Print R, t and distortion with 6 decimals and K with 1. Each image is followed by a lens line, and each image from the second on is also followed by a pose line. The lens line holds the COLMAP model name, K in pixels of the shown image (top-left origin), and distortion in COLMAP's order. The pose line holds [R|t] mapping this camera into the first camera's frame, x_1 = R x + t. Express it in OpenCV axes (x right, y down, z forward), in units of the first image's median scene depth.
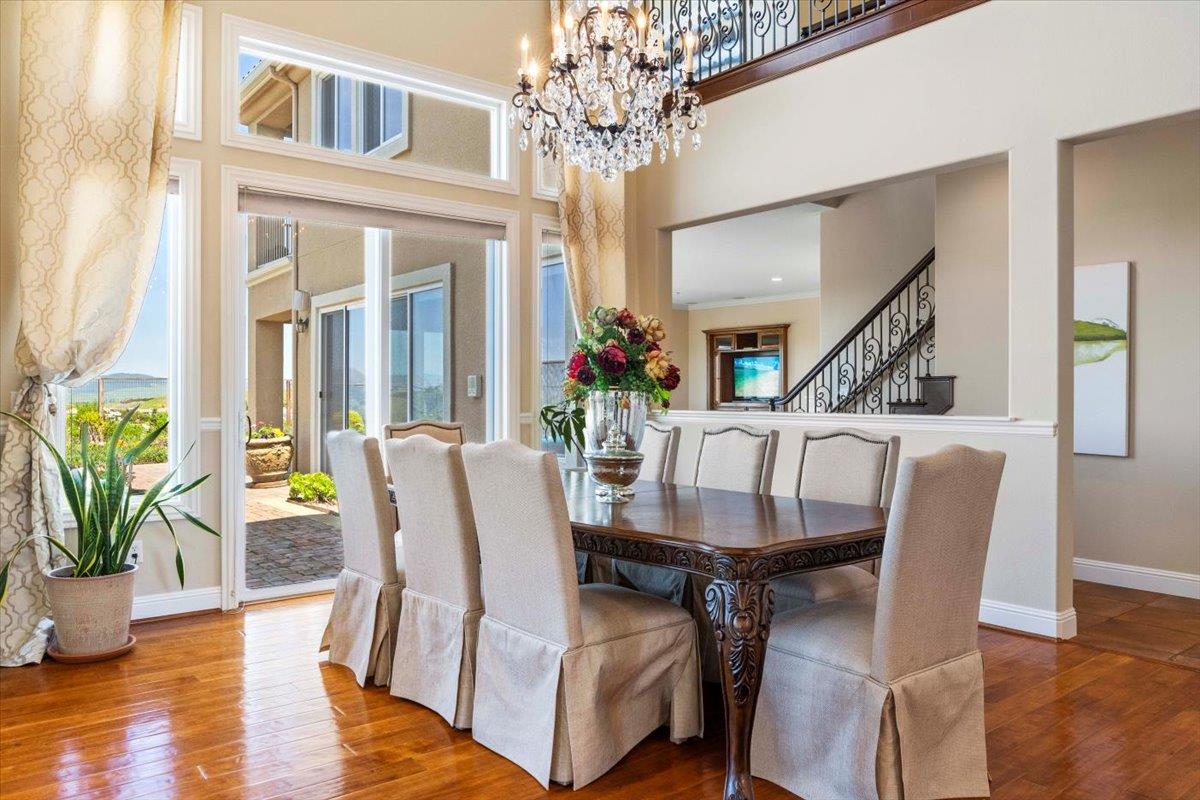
lens RADIAL K [[867.7, 0, 600.0], [0, 867.7, 400.0], [0, 0, 1]] dist [-0.001986, 0.000005]
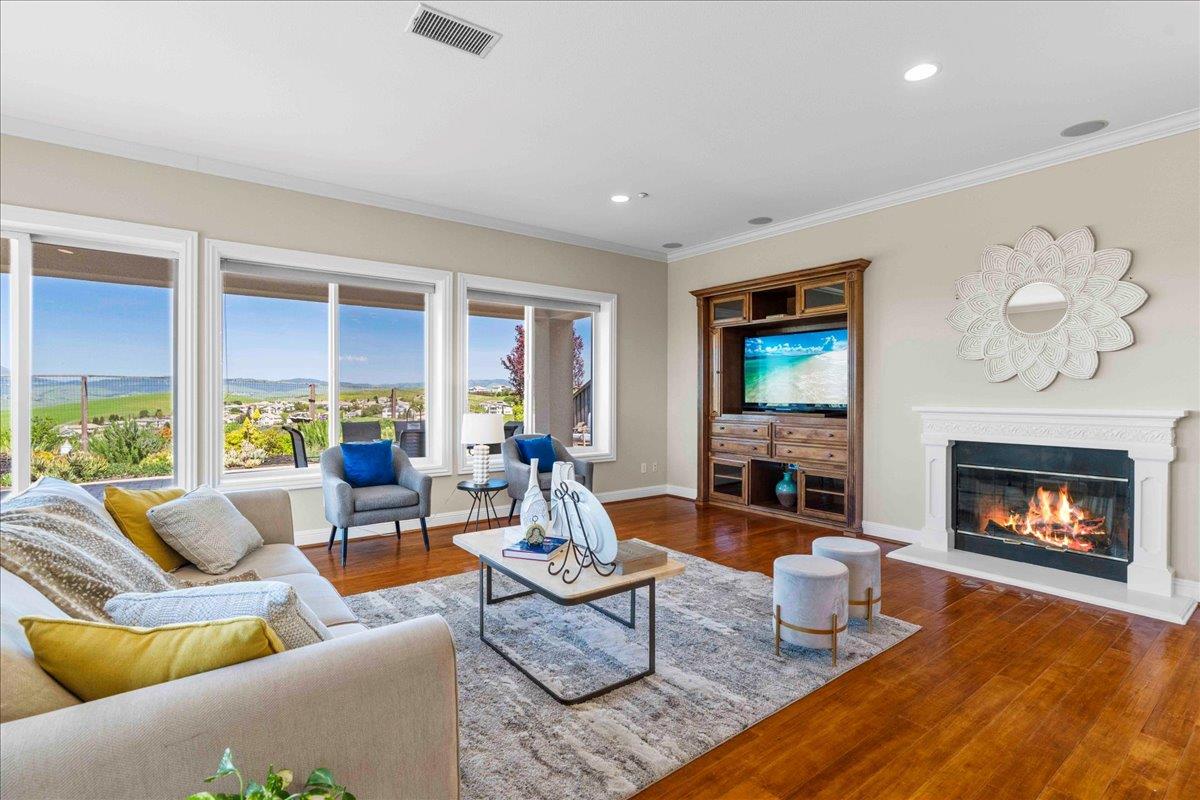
lens RADIAL K [[567.9, 0, 603.5], [0, 567.9, 396.4], [0, 0, 1]] dist [-0.002647, 0.000339]
pose [[0.999962, 0.002147, -0.008498, 0.062986], [-0.002157, 0.999997, -0.001067, -0.008011], [0.008496, 0.001085, 0.999963, 0.620330]]
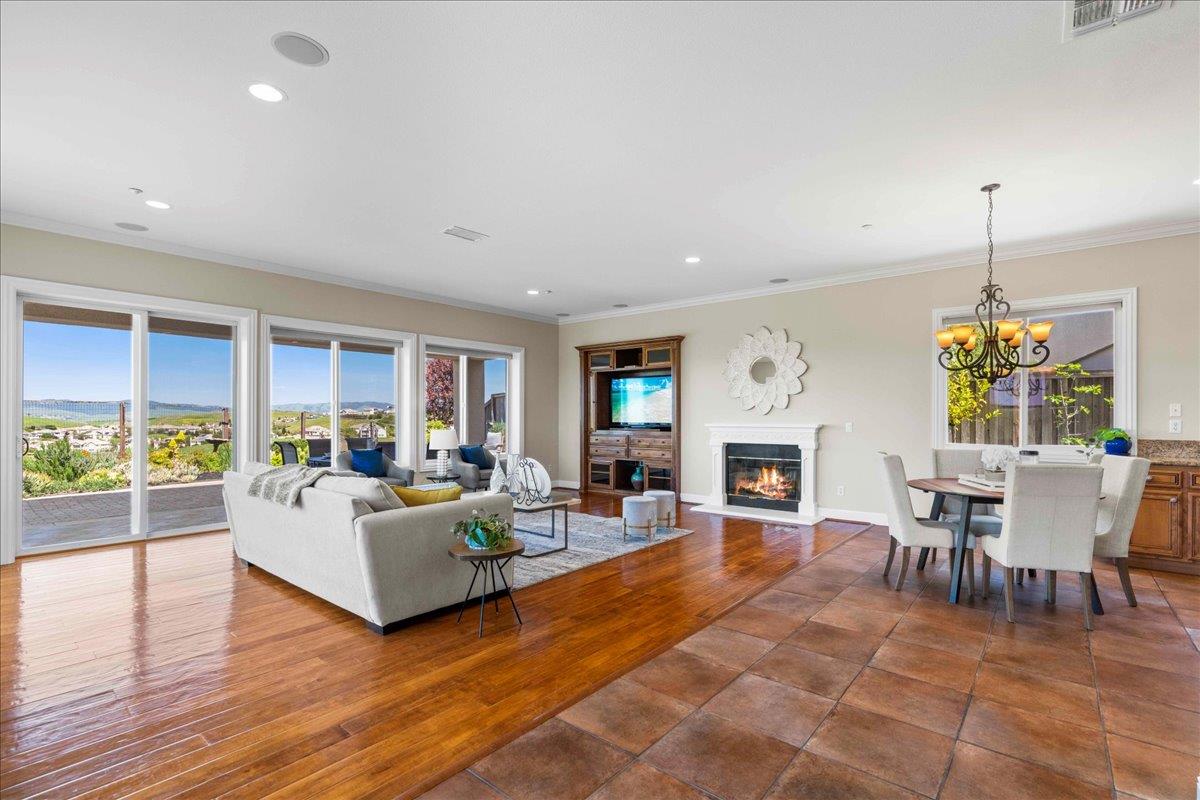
lens RADIAL K [[551.4, 0, 600.1], [0, 551.4, 414.8], [0, 0, 1]] dist [-0.001793, -0.000249]
pose [[0.978442, 0.001433, 0.206517, 0.029068], [0.000442, 0.999959, -0.009032, -0.007191], [-0.206522, 0.008928, 0.978401, 0.462655]]
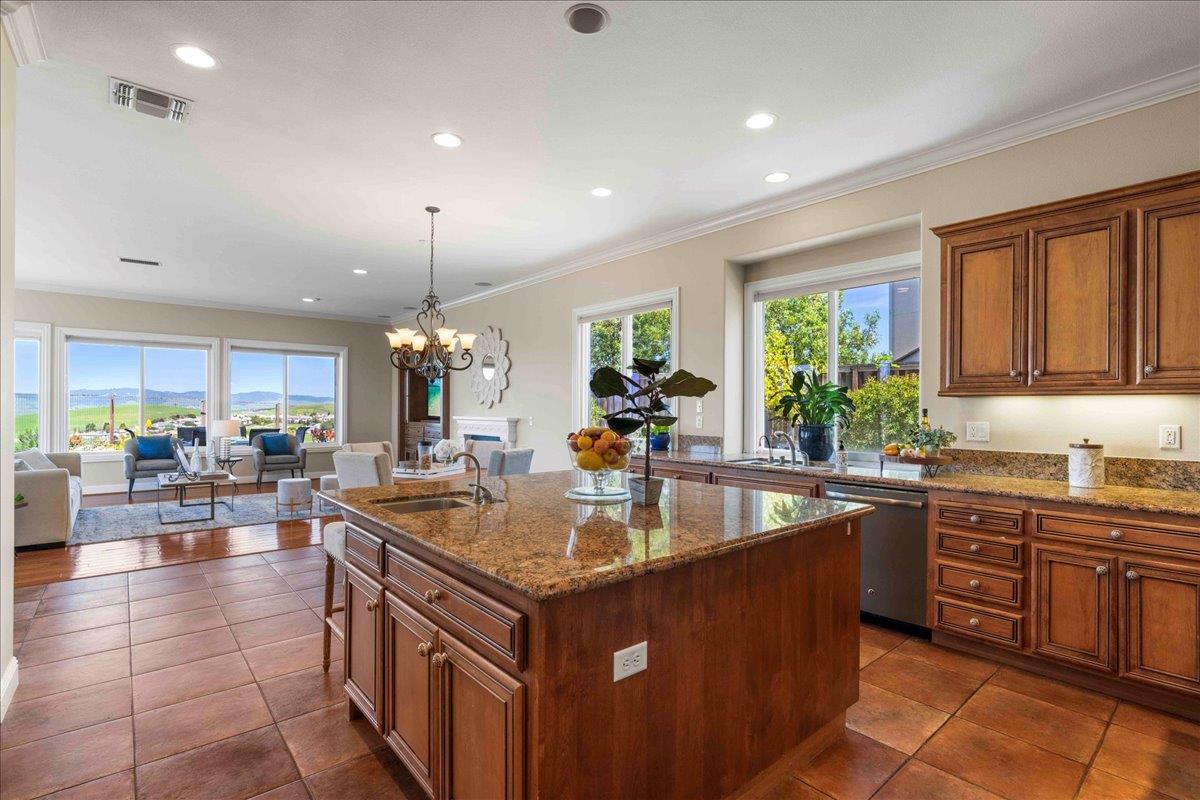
lens RADIAL K [[562.1, 0, 602.5], [0, 562.1, 412.3], [0, 0, 1]] dist [-0.002568, -0.000127]
pose [[0.998873, 0.005721, 0.047119, 0.321539], [-0.005761, 0.999983, 0.000716, -0.008904], [-0.047114, -0.000987, 0.998889, 0.378744]]
